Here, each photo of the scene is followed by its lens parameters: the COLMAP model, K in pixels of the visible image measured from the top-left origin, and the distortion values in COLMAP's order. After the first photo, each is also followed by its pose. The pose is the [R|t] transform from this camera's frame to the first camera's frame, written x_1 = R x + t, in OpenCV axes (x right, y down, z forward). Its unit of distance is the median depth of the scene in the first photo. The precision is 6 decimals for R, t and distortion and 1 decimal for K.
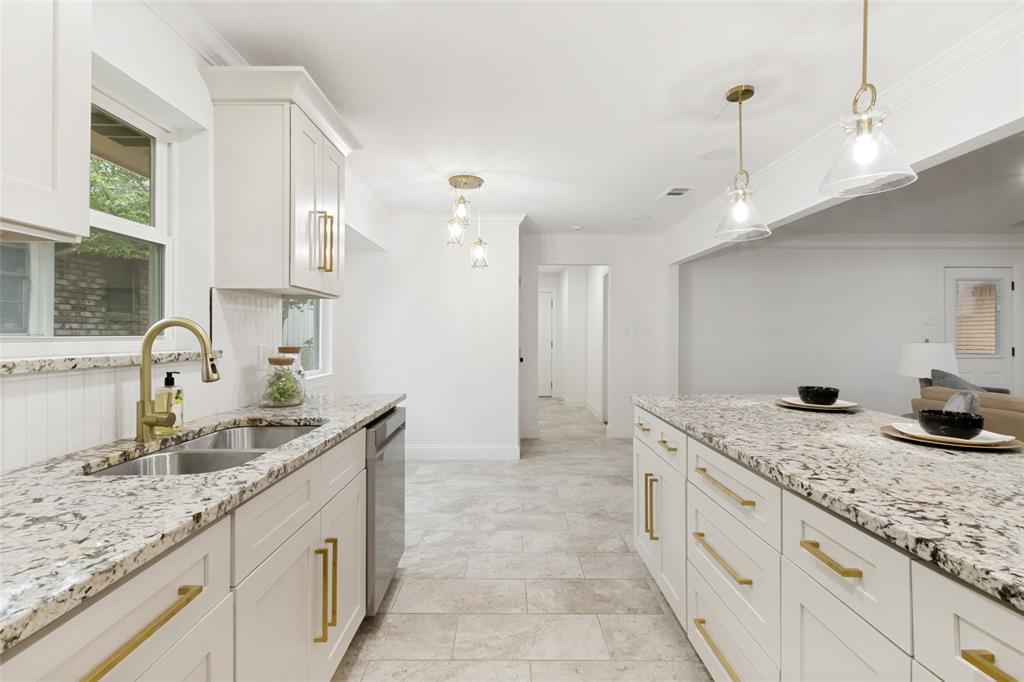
lens RADIAL K [[492.4, 0, 510.6], [0, 492.4, 333.8], [0, 0, 1]] dist [-0.005019, -0.001043]
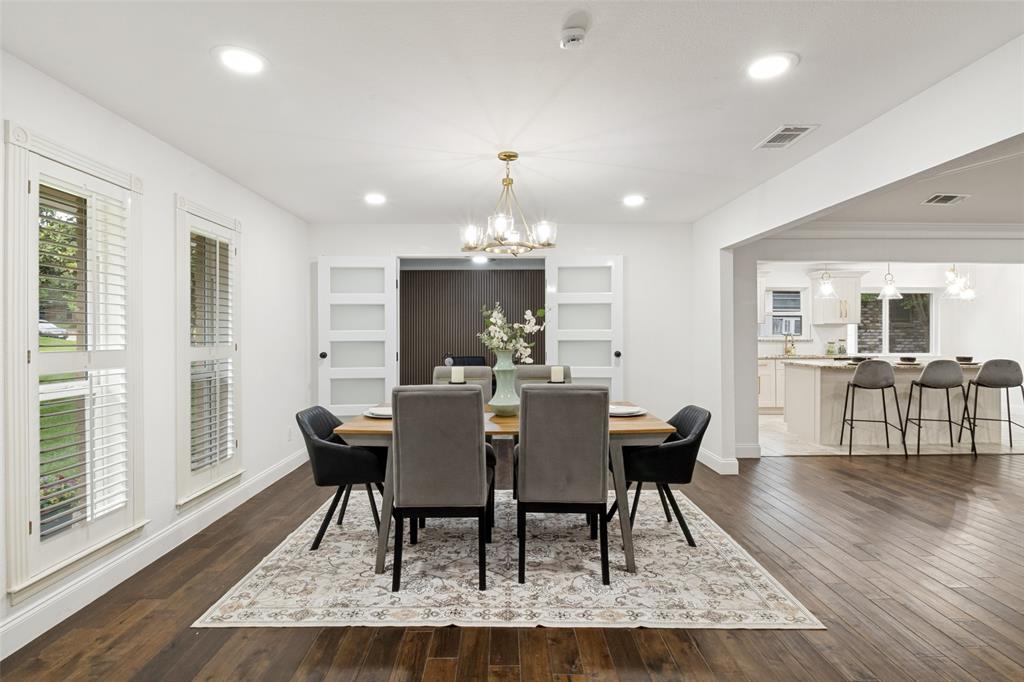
lens RADIAL K [[492.4, 0, 510.6], [0, 492.4, 333.8], [0, 0, 1]] dist [-0.005019, -0.001043]
pose [[0.008786, -0.004095, -0.999953, 3.672211], [0.005180, 0.999978, -0.004050, -0.010125], [0.999948, -0.005144, 0.008807, -1.652294]]
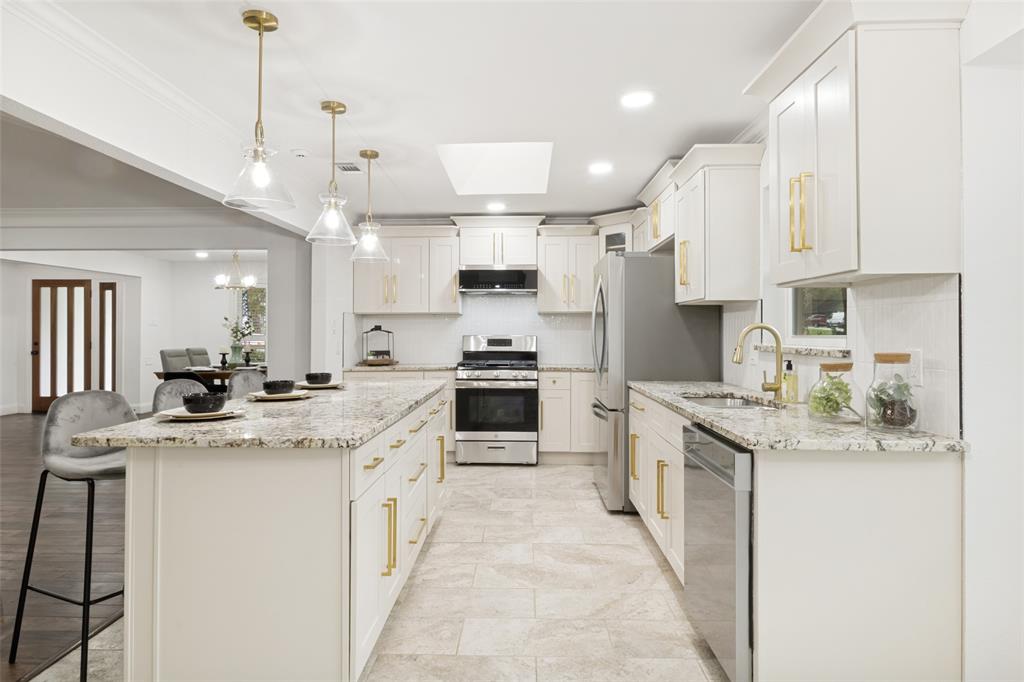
lens RADIAL K [[587.1, 0, 511.3], [0, 587.1, 327.4], [0, 0, 1]] dist [-0.003656, -0.001372]
pose [[-0.999609, -0.002603, 0.027856, 0.057671], [-0.002904, 0.999938, -0.010773, 0.002530], [-0.027826, -0.010849, -0.999554, 2.312188]]
